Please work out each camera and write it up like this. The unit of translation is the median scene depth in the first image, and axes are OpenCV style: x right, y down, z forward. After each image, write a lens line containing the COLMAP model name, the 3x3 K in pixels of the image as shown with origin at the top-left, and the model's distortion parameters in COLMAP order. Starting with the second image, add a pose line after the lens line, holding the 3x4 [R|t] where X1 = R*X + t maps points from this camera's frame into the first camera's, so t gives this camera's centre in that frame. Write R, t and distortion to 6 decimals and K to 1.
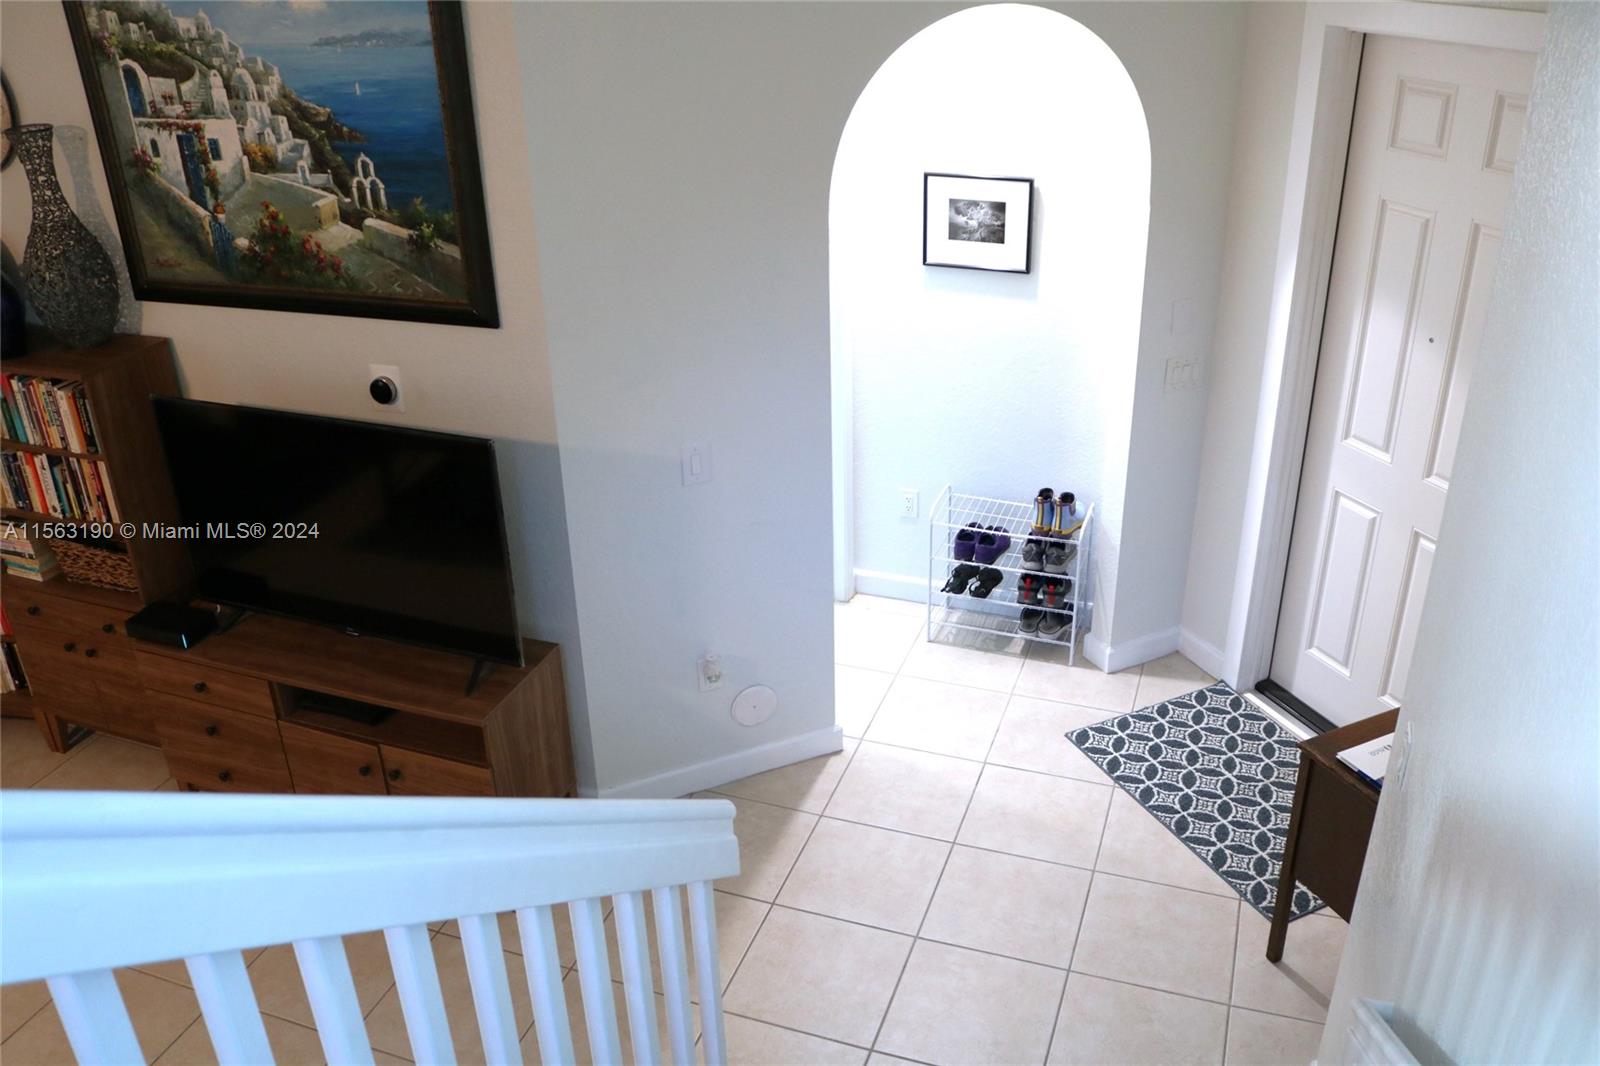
lens RADIAL K [[1299.7, 0, 800.0], [0, 1299.7, 533.0], [0, 0, 1]] dist [-0.159573, 0.124141]
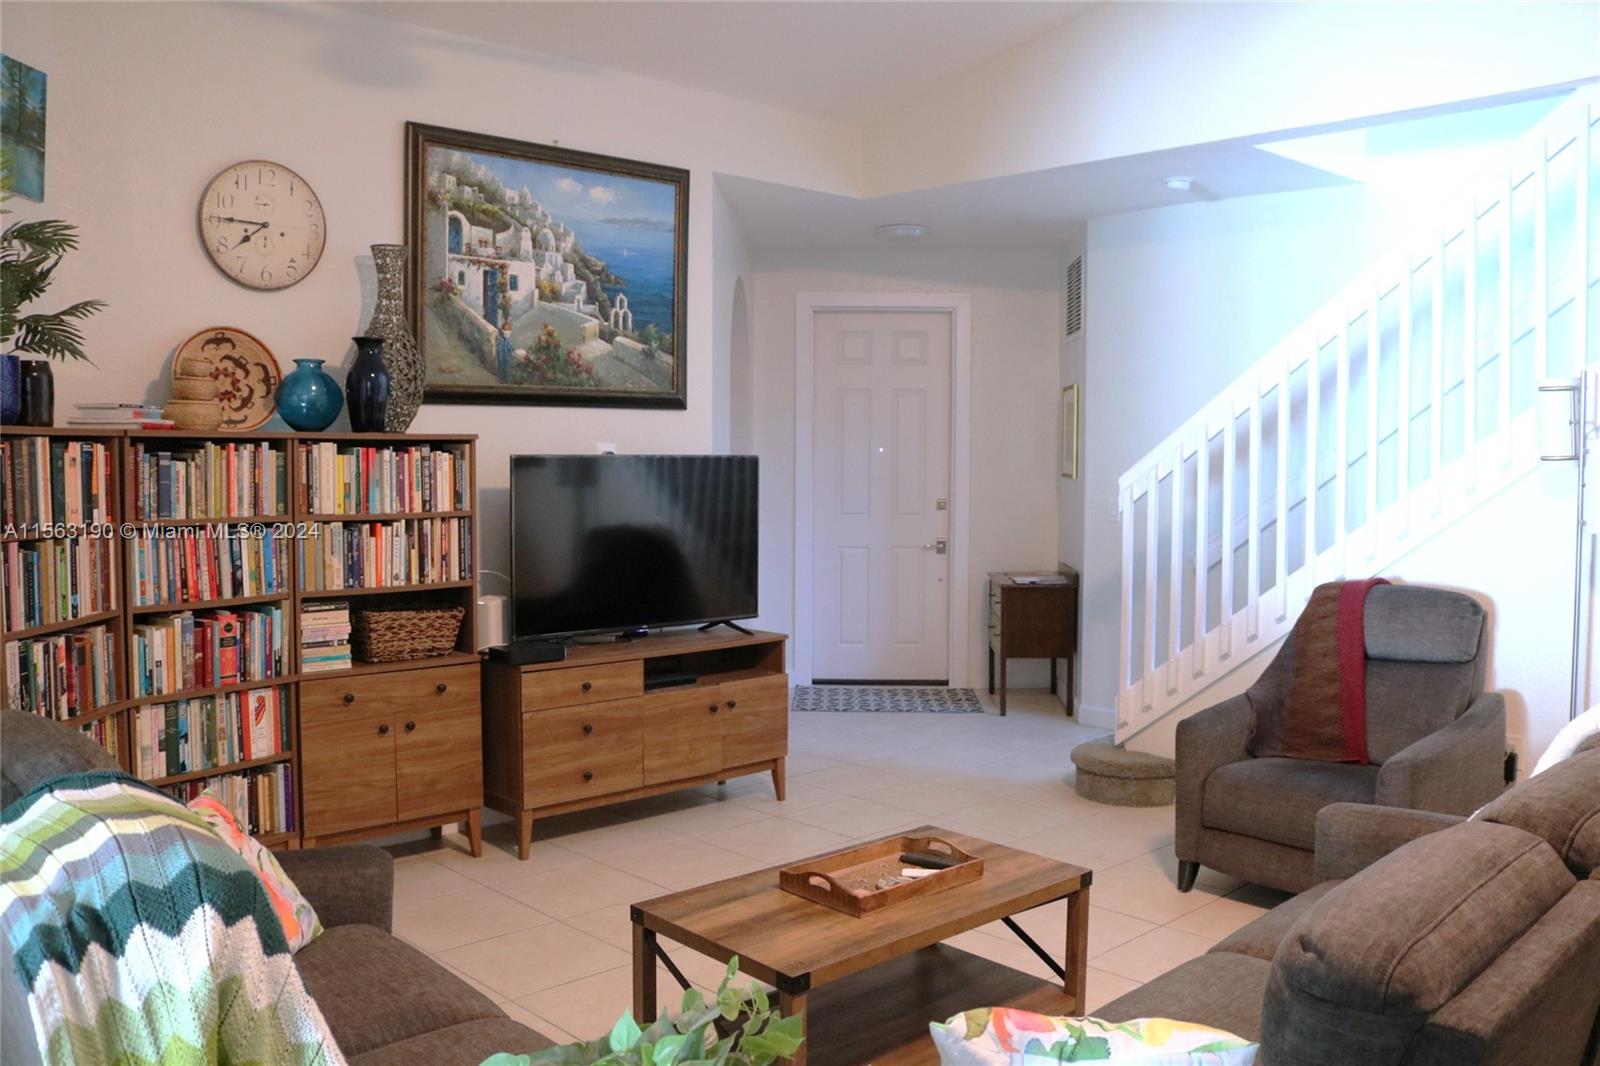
lens RADIAL K [[1299.7, 0, 800.0], [0, 1299.7, 533.0], [0, 0, 1]] dist [-0.159573, 0.124141]
pose [[0.468517, -0.038998, 0.882594, -1.578629], [0.382127, 0.909683, -0.162654, 0.289232], [-0.796537, 0.413469, 0.441104, 0.252203]]
